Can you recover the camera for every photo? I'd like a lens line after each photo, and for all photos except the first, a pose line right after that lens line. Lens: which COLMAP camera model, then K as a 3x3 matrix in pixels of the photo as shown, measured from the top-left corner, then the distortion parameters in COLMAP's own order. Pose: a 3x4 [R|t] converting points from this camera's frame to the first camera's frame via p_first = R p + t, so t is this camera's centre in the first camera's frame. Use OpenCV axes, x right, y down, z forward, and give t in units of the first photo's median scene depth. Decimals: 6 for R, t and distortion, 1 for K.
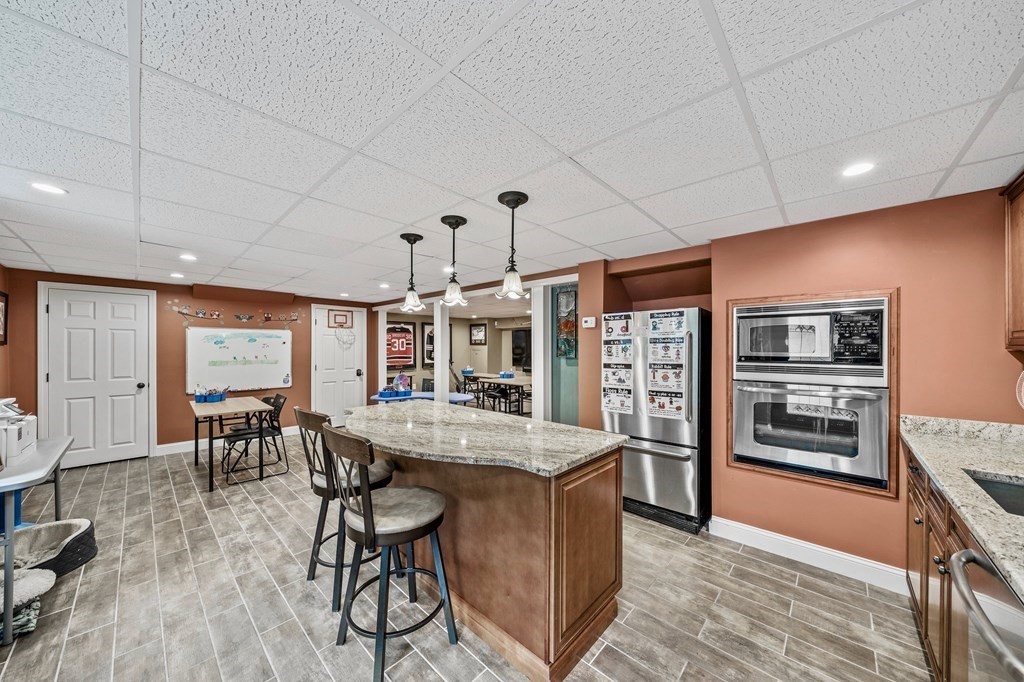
lens RADIAL K [[351.9, 0, 514.5], [0, 351.9, 347.7], [0, 0, 1]] dist [0.000172, 0.000001]
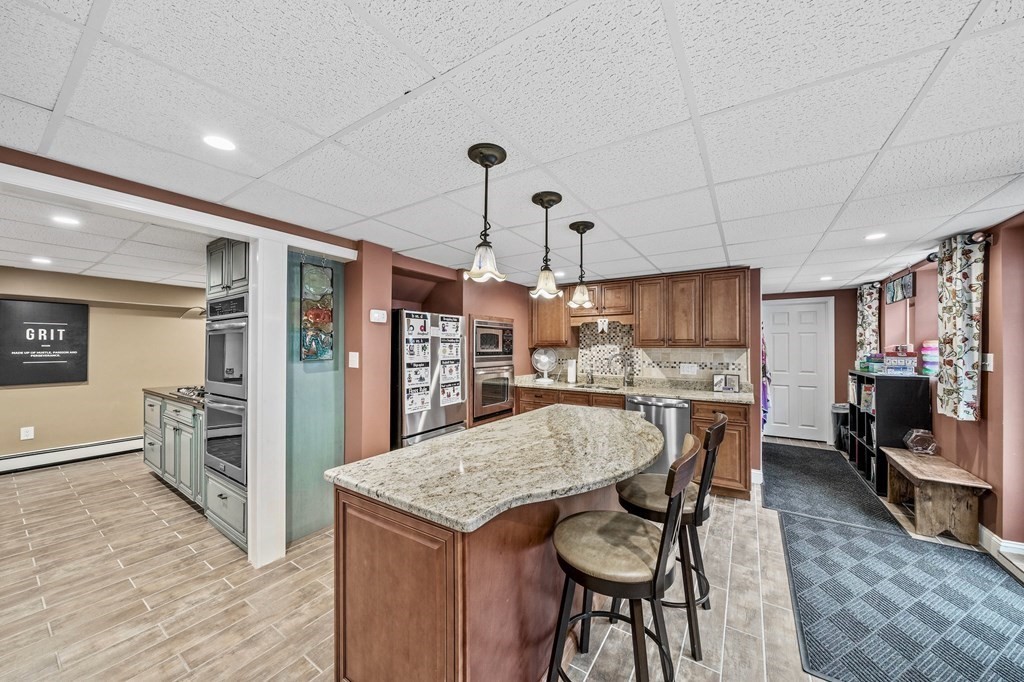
lens RADIAL K [[351.9, 0, 516.0], [0, 351.9, 344.4], [0, 0, 1]] dist [0.000172, 0.000001]
pose [[-0.162489, 0.002344, 0.986708, -0.819549], [-0.008454, 0.999957, -0.003767, -0.004573], [-0.986674, -0.008953, -0.162462, 0.993432]]
